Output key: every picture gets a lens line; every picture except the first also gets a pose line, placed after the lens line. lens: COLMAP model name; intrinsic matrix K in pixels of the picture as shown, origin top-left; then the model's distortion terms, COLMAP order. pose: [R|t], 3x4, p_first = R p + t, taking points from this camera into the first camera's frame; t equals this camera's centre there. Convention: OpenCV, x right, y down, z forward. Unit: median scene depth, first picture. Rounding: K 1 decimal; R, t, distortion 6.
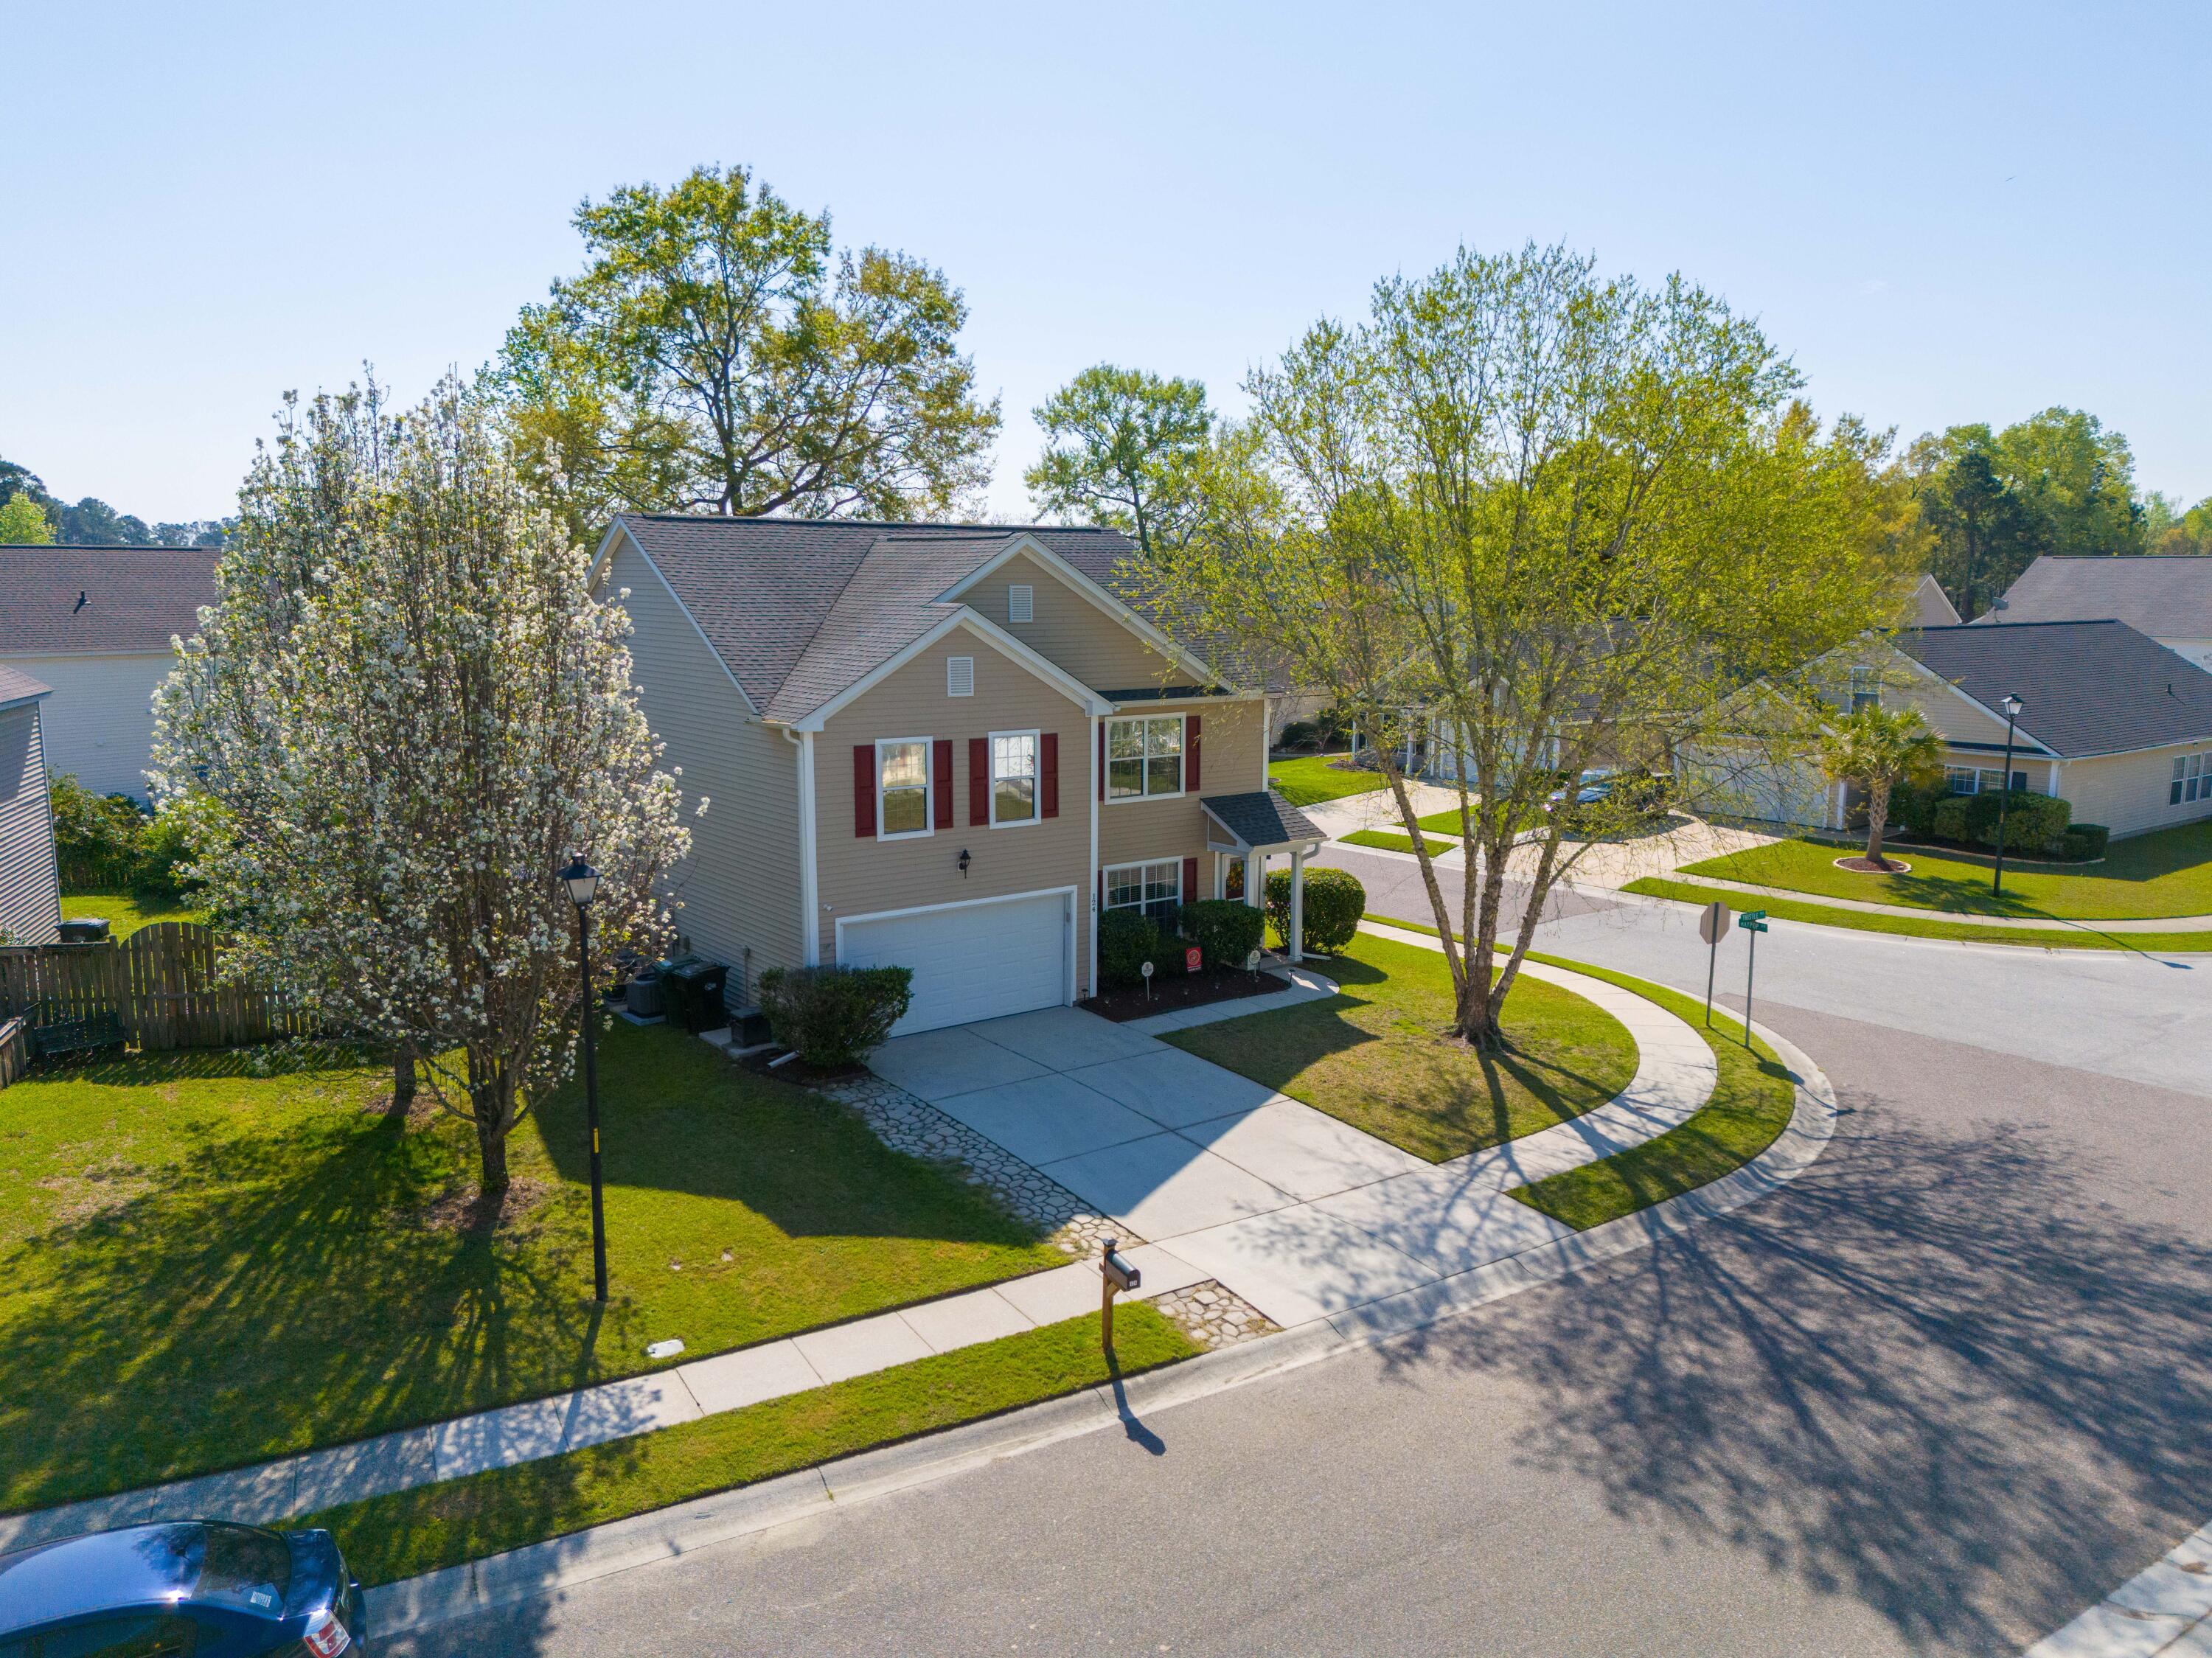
lens RADIAL K [[1605.1, 0, 1112.3], [0, 1605.1, 834.9], [0, 0, 1]] dist [0.074292, -0.093581]
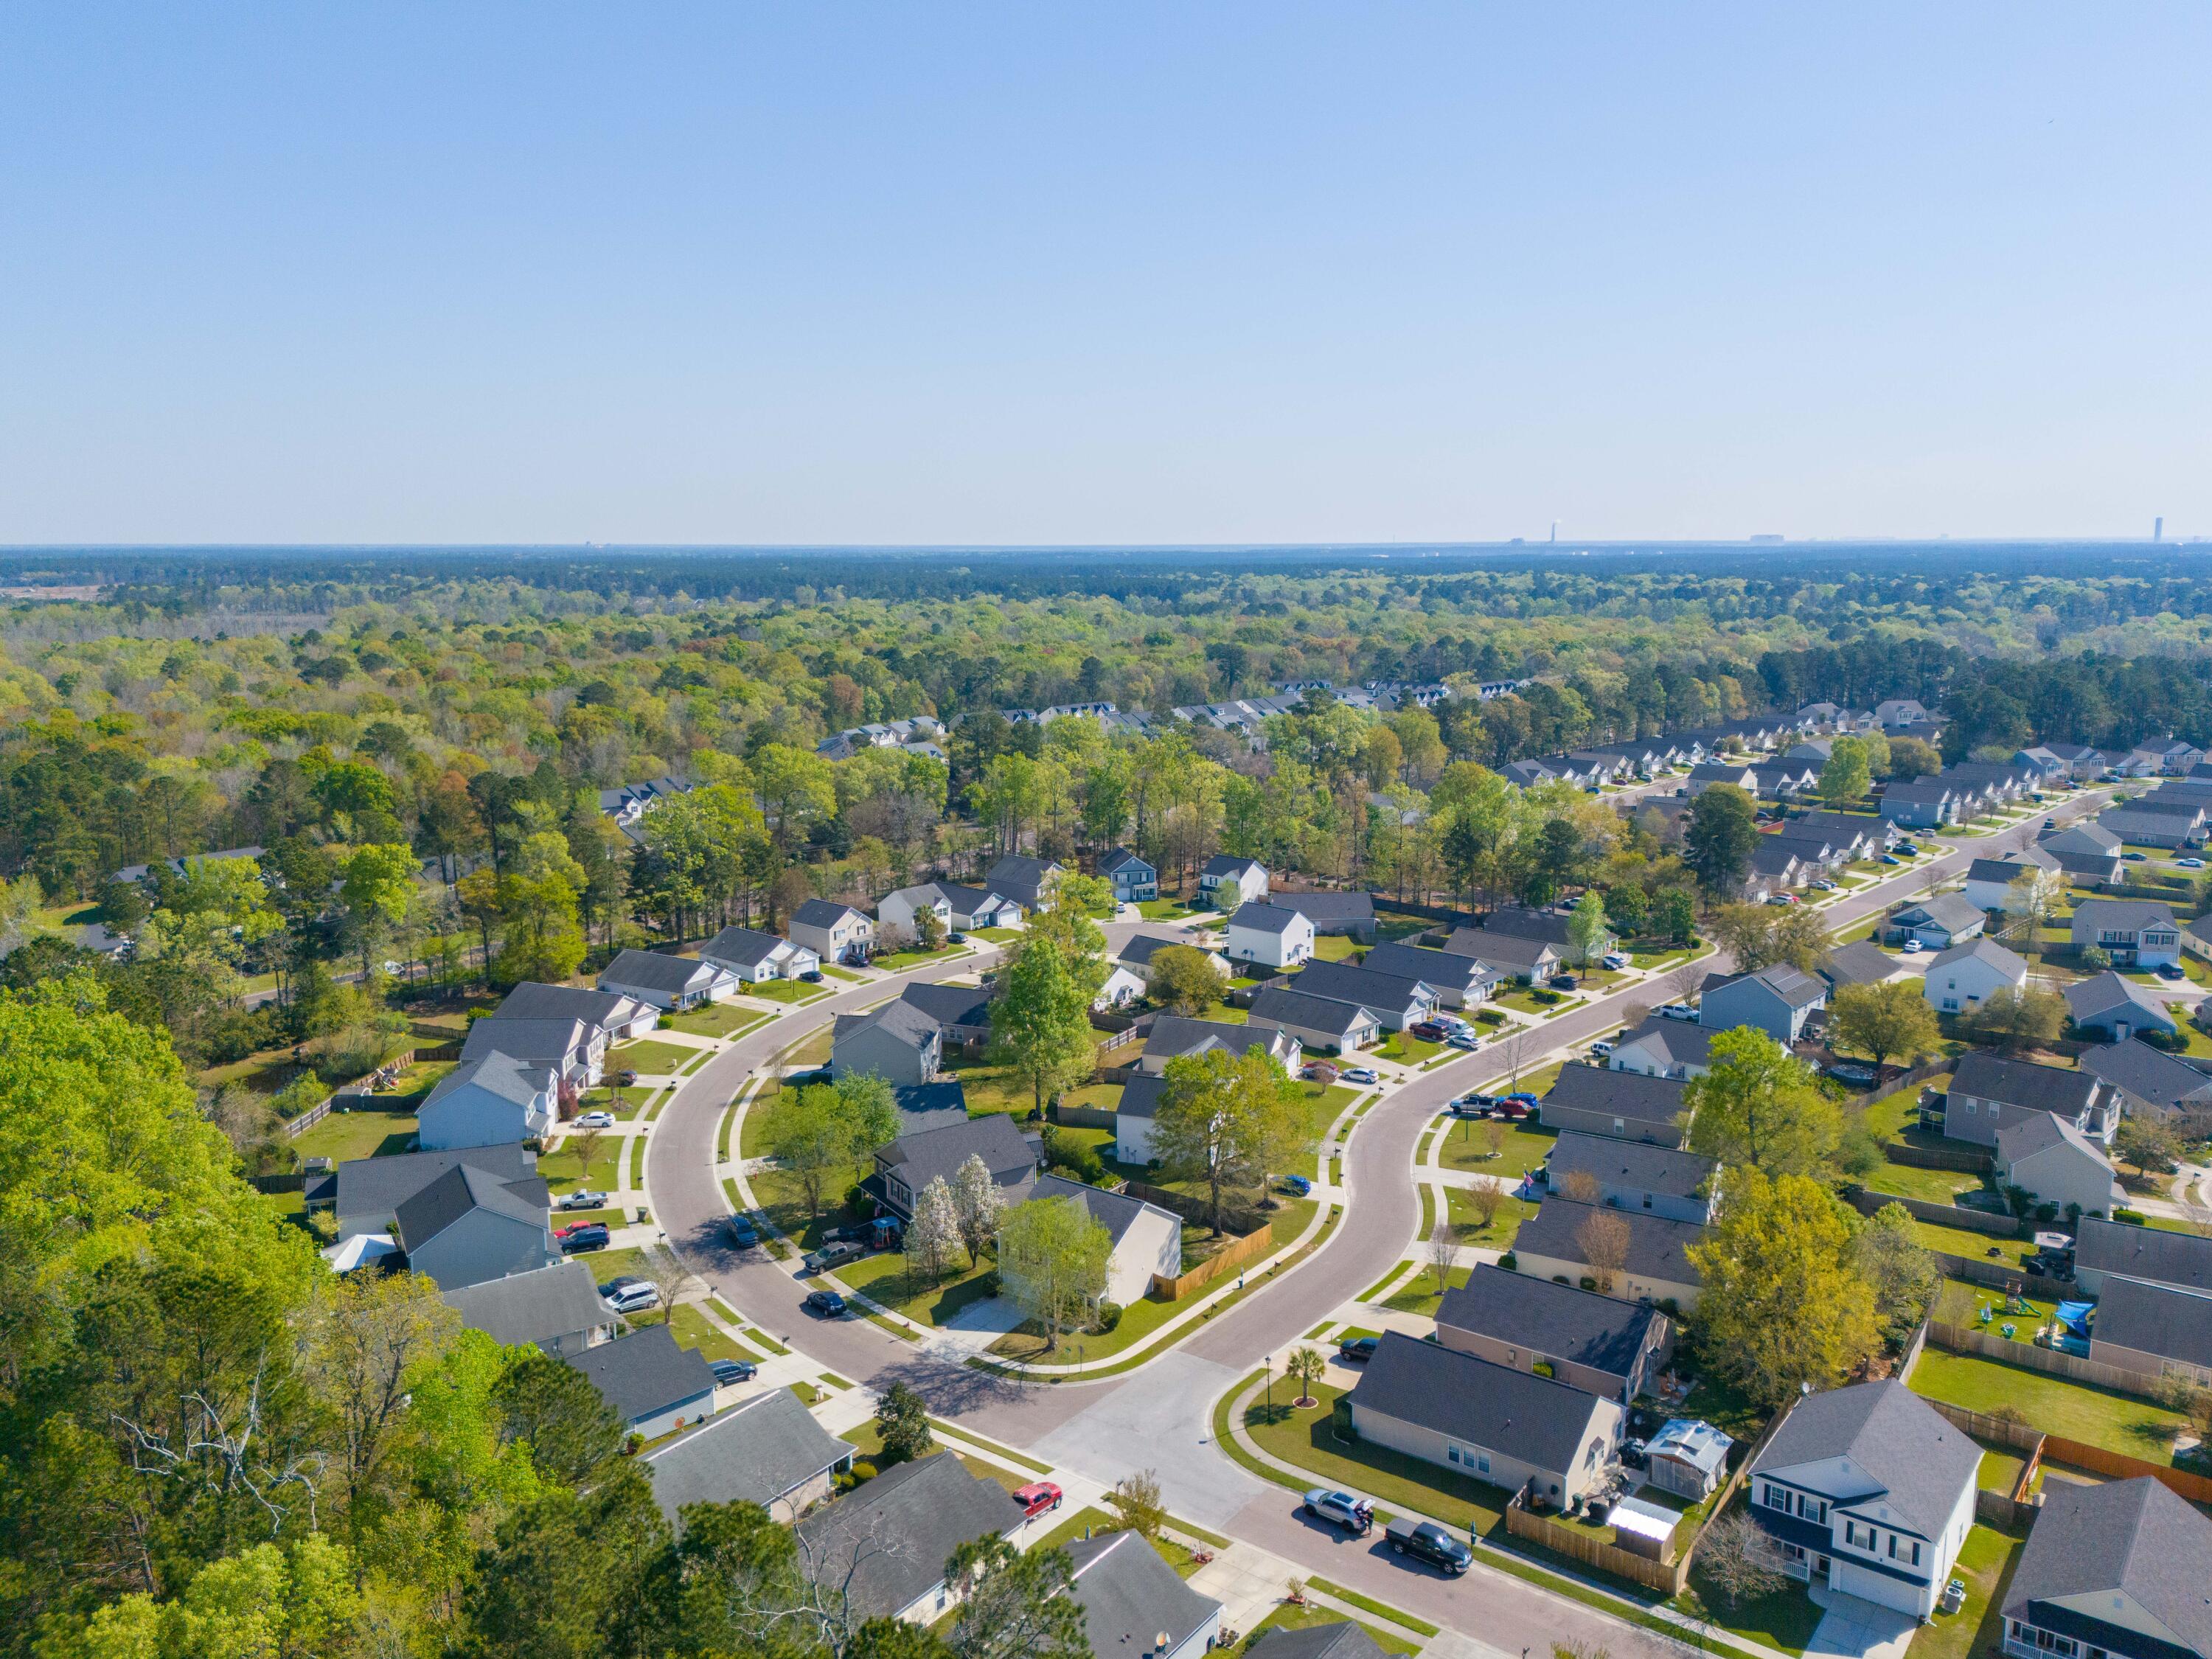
lens RADIAL K [[1691.2, 0, 1106.0], [0, 1691.2, 829.5], [0, 0, 1]] dist [0.053156, -0.000284]
pose [[0.265905, 0.150678, -0.952151, 5.138625], [-0.143805, 0.982857, 0.115377, -2.109200], [0.953213, 0.106245, 0.283015, -0.442085]]
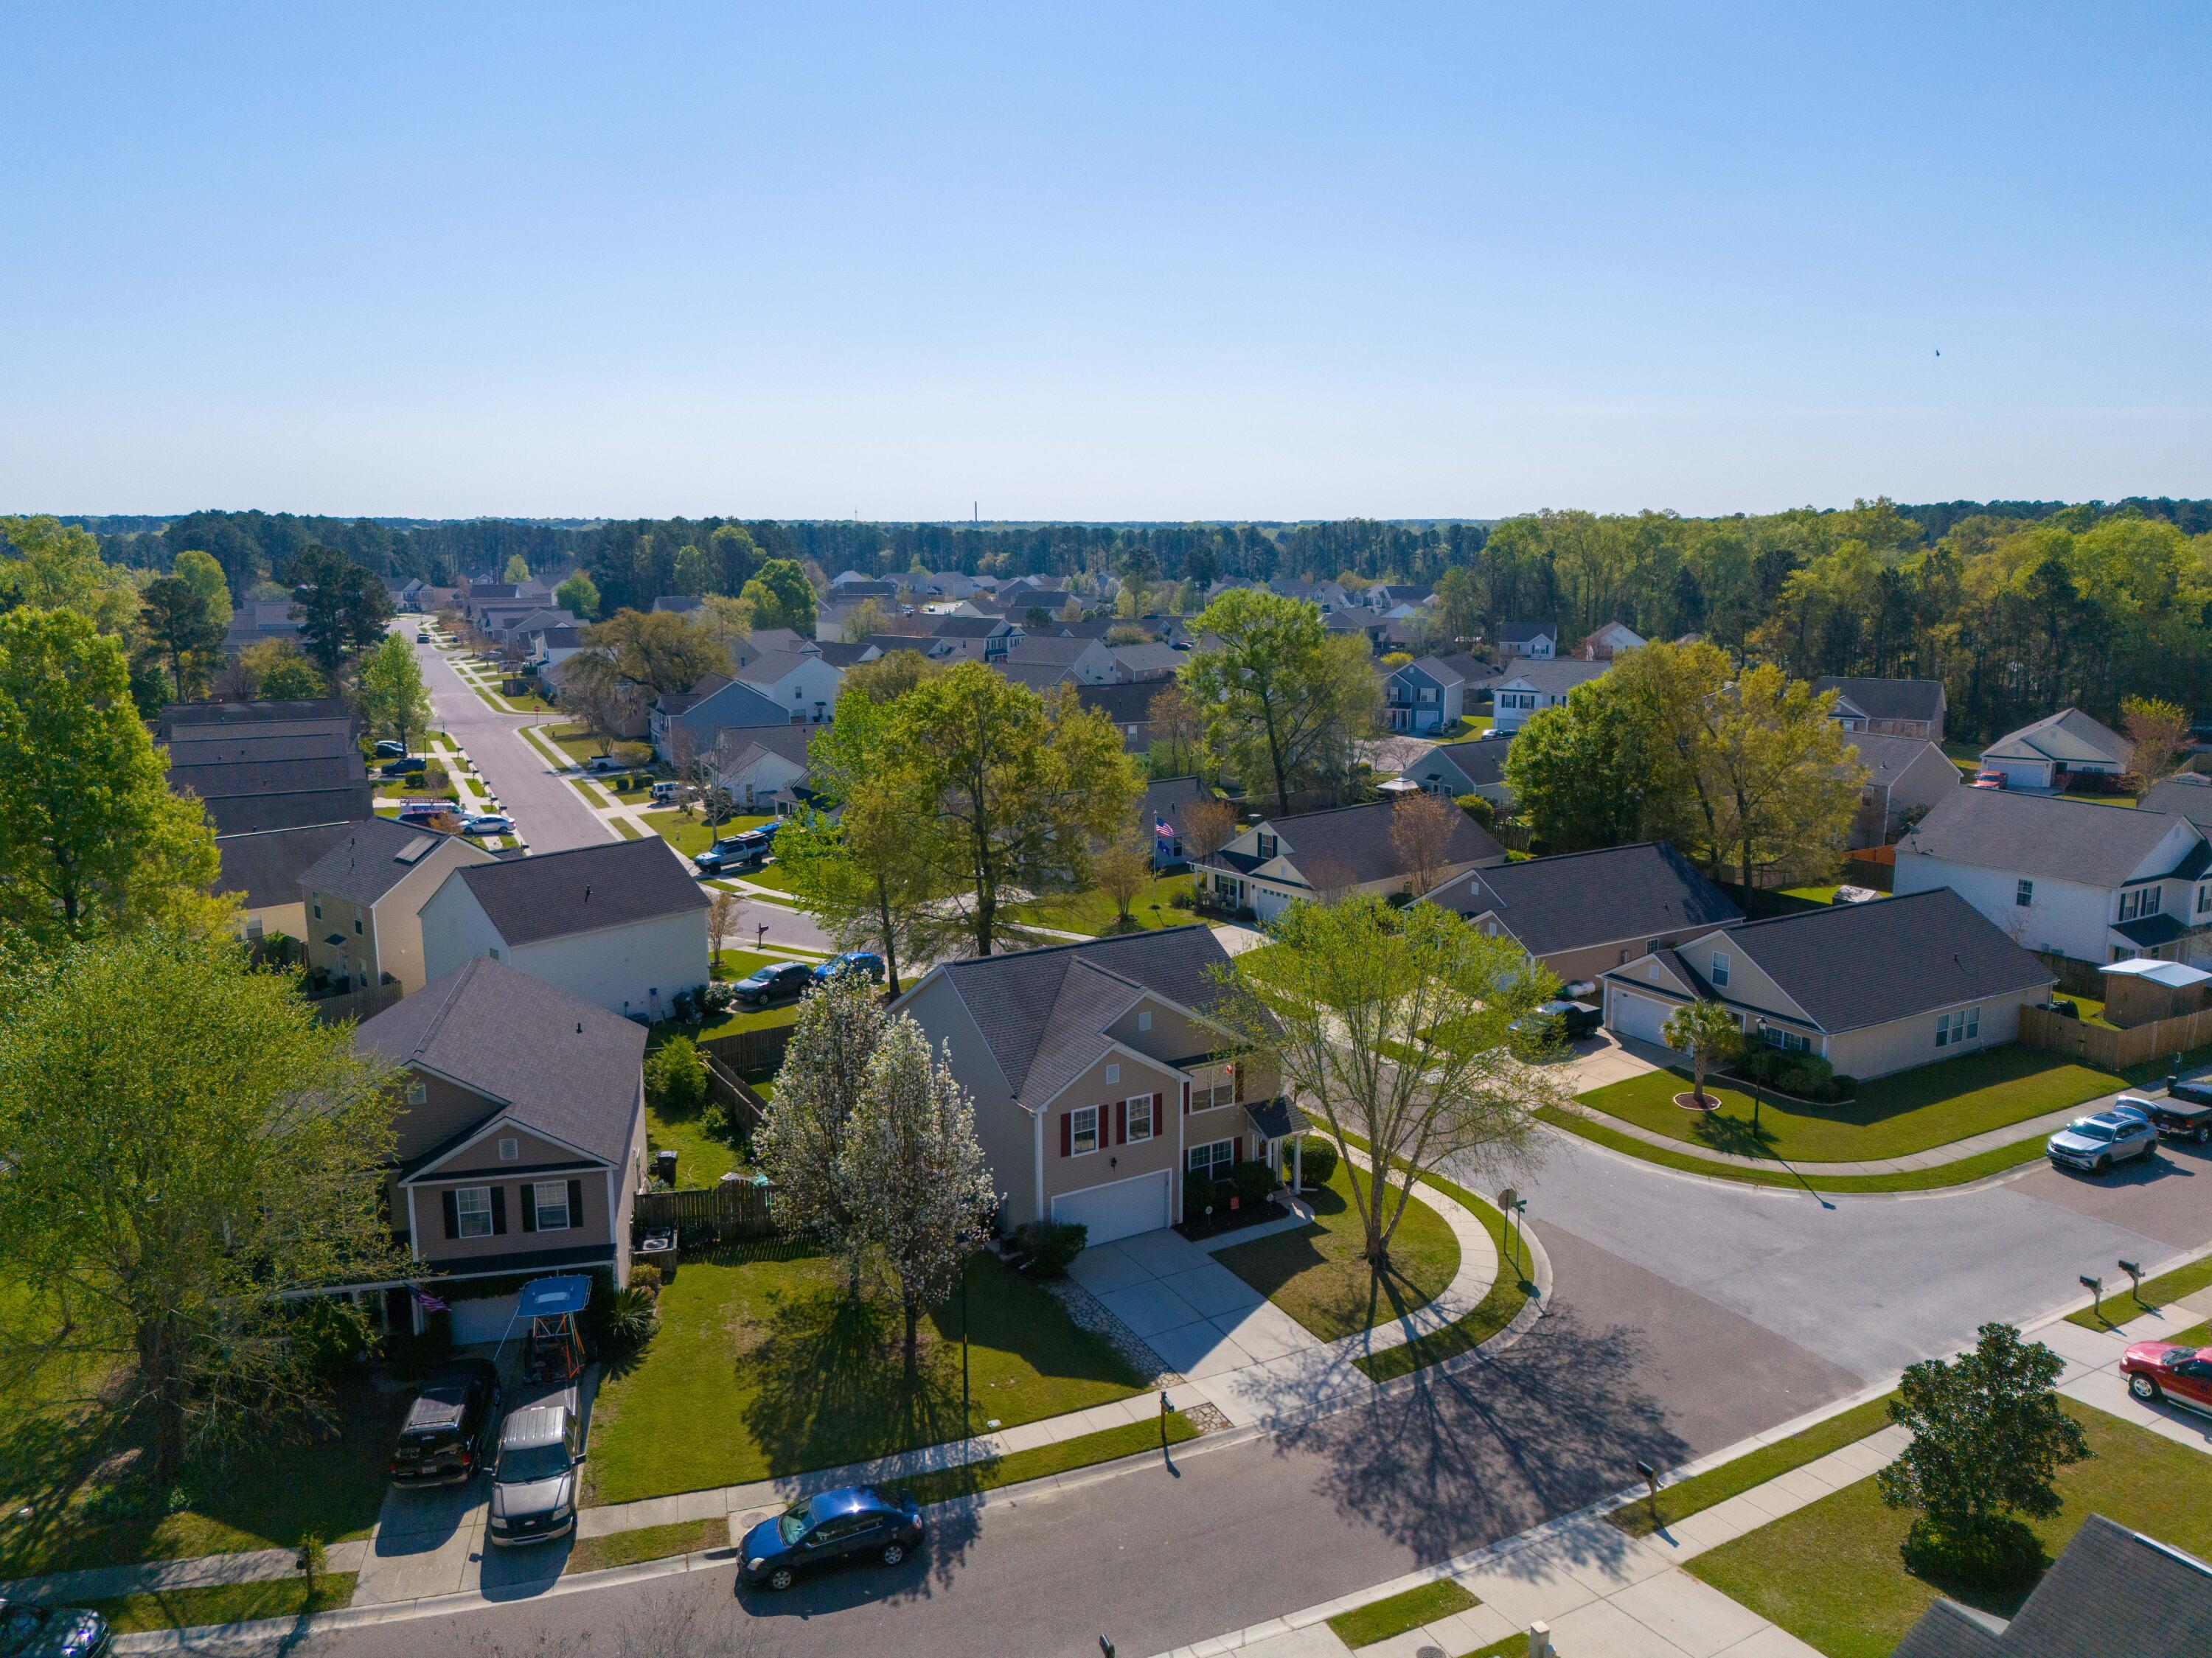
lens RADIAL K [[1601.1, 0, 1099.1], [0, 1601.1, 825.8], [0, 0, 1]] dist [0.083624, -0.088681]
pose [[0.993310, 0.010731, -0.114976, 0.121915], [-0.008481, 0.999763, 0.020039, -0.468162], [0.115164, -0.018930, 0.993166, -1.038633]]
